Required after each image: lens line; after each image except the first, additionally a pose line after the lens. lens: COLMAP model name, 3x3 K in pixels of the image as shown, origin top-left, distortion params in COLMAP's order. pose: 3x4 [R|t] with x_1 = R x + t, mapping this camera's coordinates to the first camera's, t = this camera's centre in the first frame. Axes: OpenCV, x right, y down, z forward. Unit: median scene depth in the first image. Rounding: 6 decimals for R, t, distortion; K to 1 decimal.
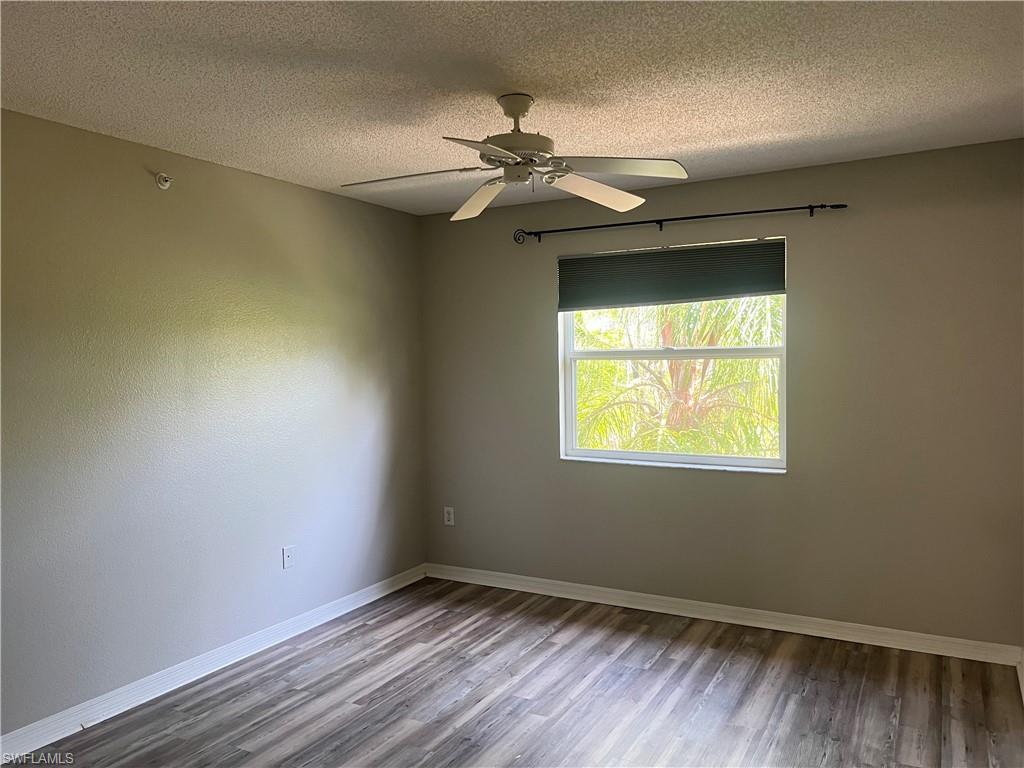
lens RADIAL K [[765.6, 0, 511.6], [0, 765.6, 383.5], [0, 0, 1]] dist [0.065630, -0.059093]
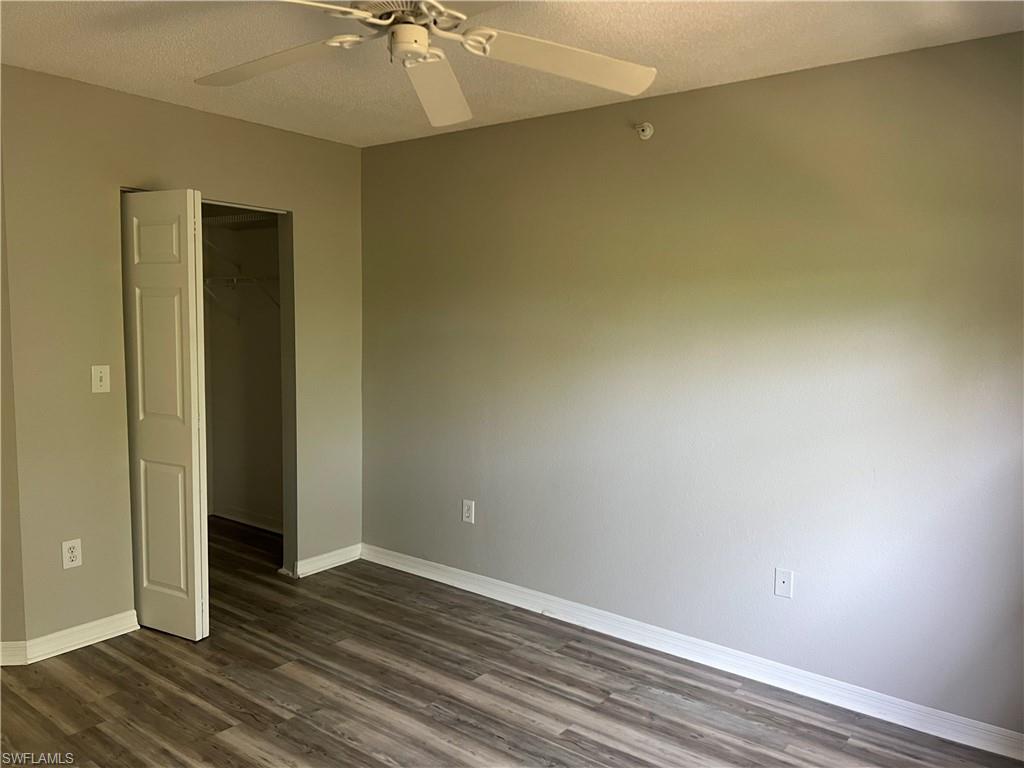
lens RADIAL K [[765.6, 0, 509.5], [0, 765.6, 382.5], [0, 0, 1]] dist [0.065630, -0.059093]
pose [[-0.136761, 0.100983, -0.985444, 0.574781], [-0.047644, 0.992969, 0.108366, -0.051362], [0.989458, 0.061771, -0.130988, 0.979689]]
